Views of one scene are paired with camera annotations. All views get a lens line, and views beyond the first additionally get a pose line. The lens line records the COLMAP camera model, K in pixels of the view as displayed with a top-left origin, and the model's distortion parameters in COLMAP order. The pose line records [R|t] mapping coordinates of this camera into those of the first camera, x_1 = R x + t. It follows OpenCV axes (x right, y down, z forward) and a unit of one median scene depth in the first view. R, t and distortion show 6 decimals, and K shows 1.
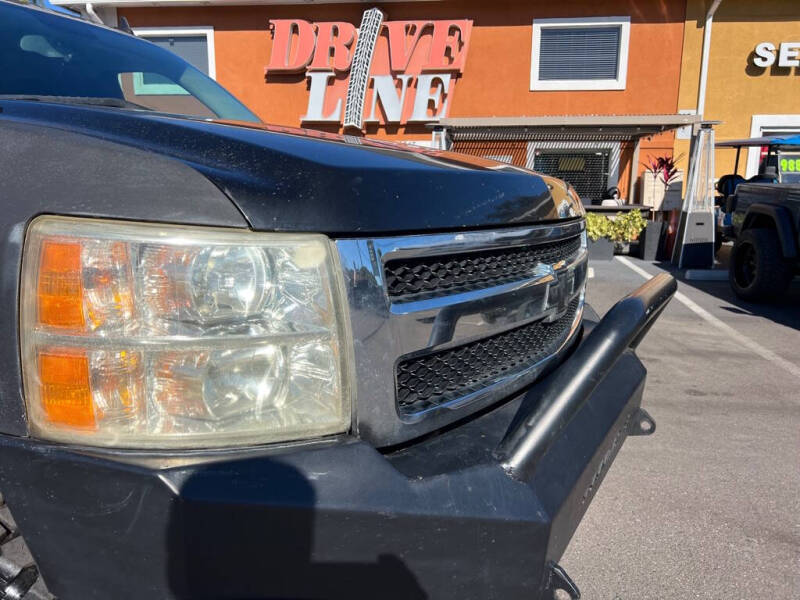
lens RADIAL K [[602.9, 0, 401.8], [0, 602.9, 297.2], [0, 0, 1]] dist [0.049210, -0.051665]
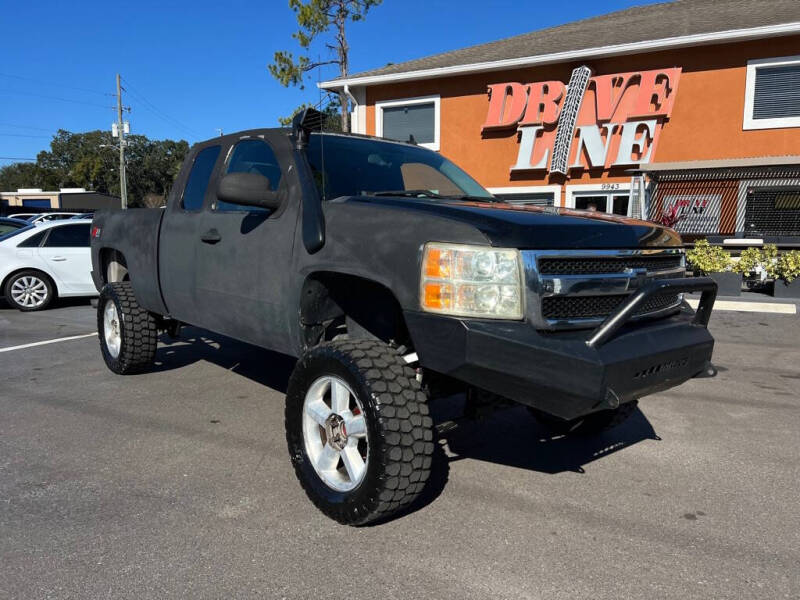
lens RADIAL K [[599.5, 0, 404.2], [0, 599.5, 298.1], [0, 0, 1]] dist [0.075788, -0.087730]
pose [[0.945253, 0.028312, -0.325108, 0.018043], [-0.048821, 0.997287, -0.055099, 0.018774], [0.322666, 0.067955, 0.944070, -0.110559]]
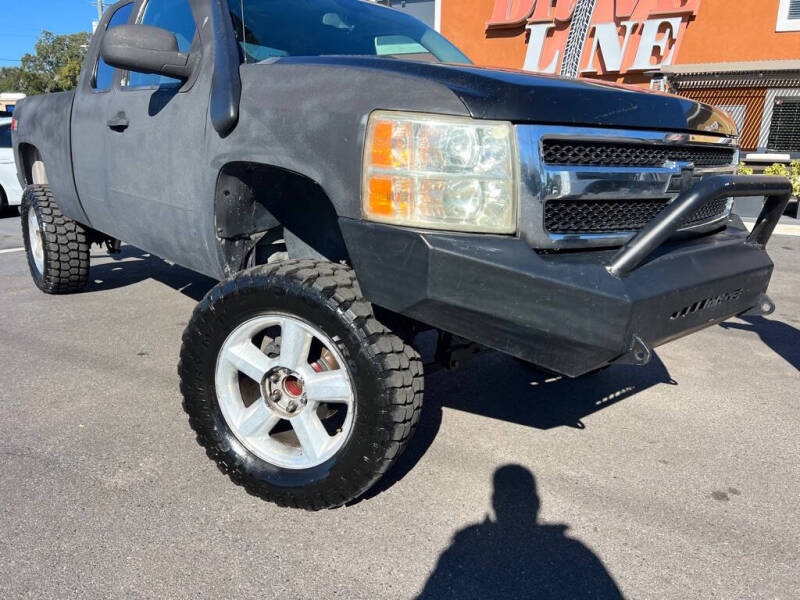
lens RADIAL K [[596.0, 0, 394.6], [0, 596.0, 311.7], [0, 0, 1]] dist [0.034996, -0.045870]
pose [[0.939459, 0.095305, -0.329140, 0.011965], [-0.065073, 0.992684, 0.101703, 0.018571], [0.336425, -0.074128, 0.938788, -0.053088]]
